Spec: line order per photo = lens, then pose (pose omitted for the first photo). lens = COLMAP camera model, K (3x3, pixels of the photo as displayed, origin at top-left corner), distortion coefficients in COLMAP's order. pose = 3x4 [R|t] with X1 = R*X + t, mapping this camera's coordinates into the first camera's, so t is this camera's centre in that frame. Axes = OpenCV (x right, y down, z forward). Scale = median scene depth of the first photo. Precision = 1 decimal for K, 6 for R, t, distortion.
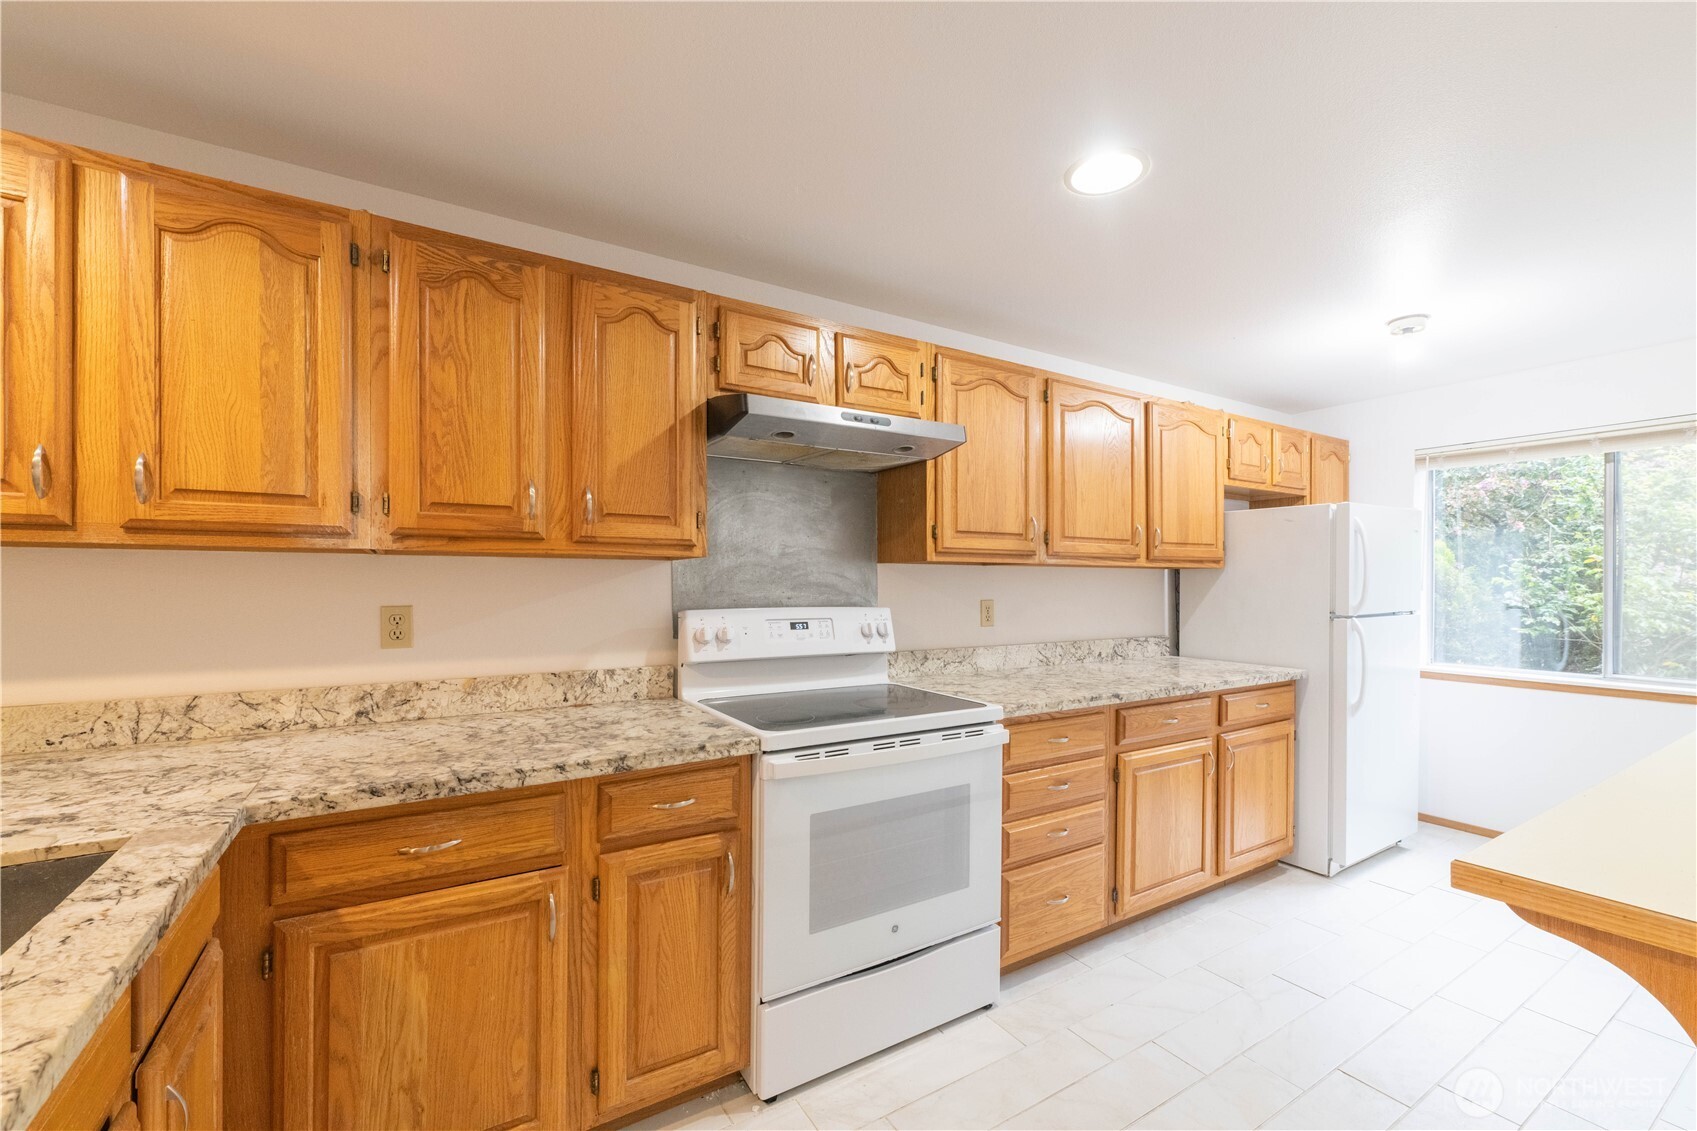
lens RADIAL K [[669.0, 0, 872.1], [0, 669.0, 578.5], [0, 0, 1]] dist [0.000441, -0.000895]
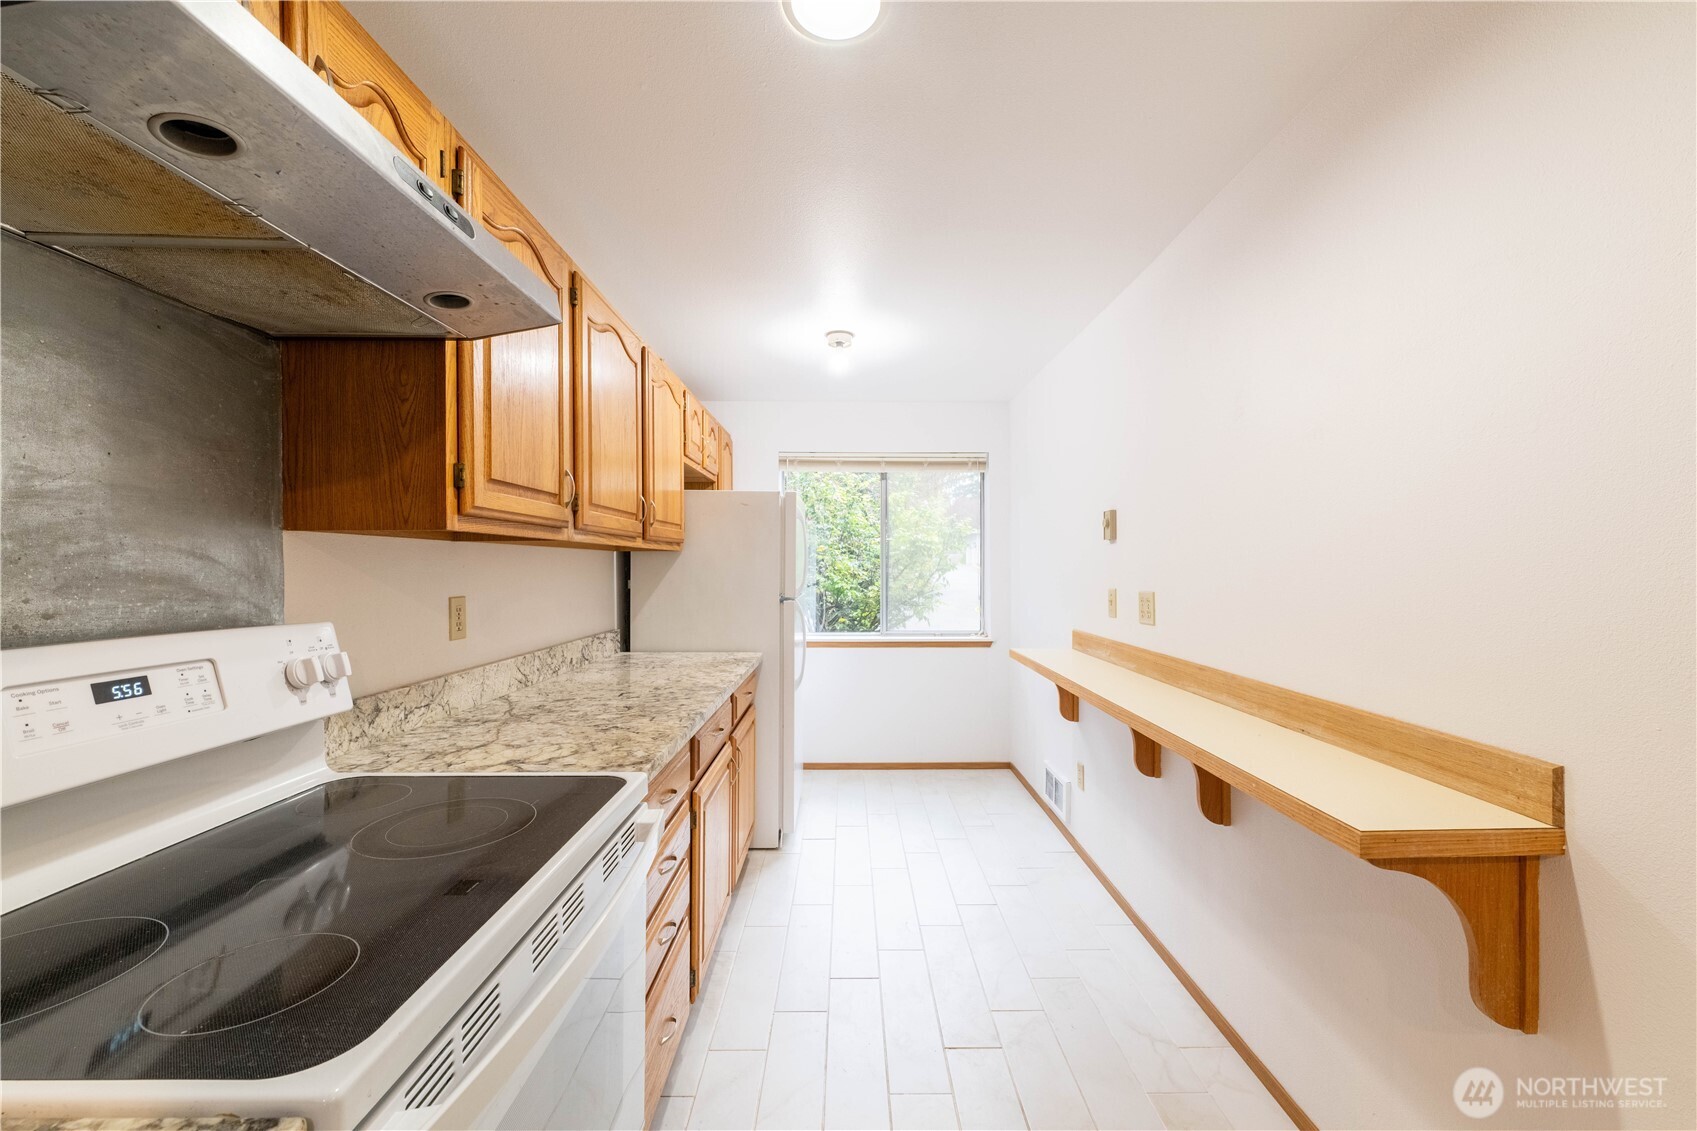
lens RADIAL K [[669.0, 0, 815.9], [0, 669.0, 561.6], [0, 0, 1]] dist [0.000441, -0.000895]
pose [[0.563565, 0.000460, 0.826071, -0.203580], [0.000374, 1.000000, -0.000811, -0.000125], [-0.826071, 0.000766, 0.563565, 0.490863]]
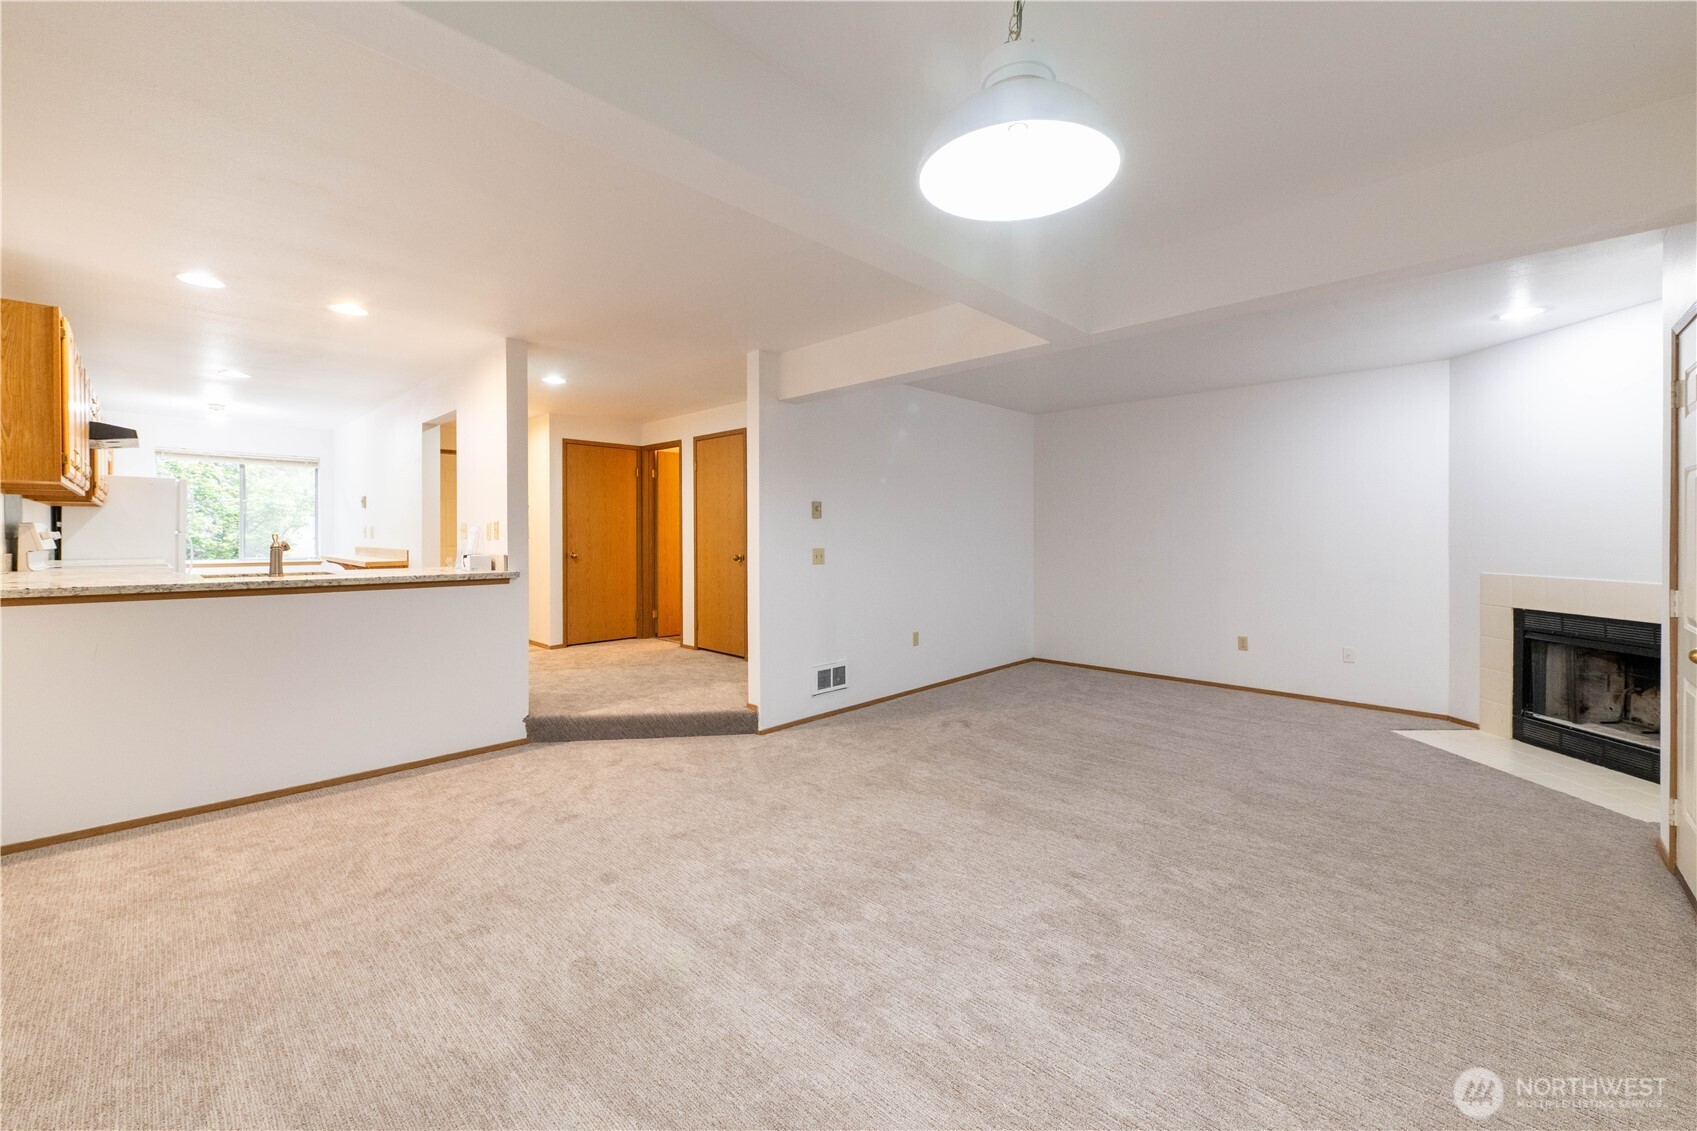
lens RADIAL K [[669.0, 0, 853.9], [0, 669.0, 548.2], [0, 0, 1]] dist [0.000441, -0.000895]
pose [[-0.255173, -0.024663, 0.966581, -2.596382], [-0.005053, 0.999695, 0.024174, 0.063805], [-0.966882, 0.001284, -0.255220, -0.722796]]
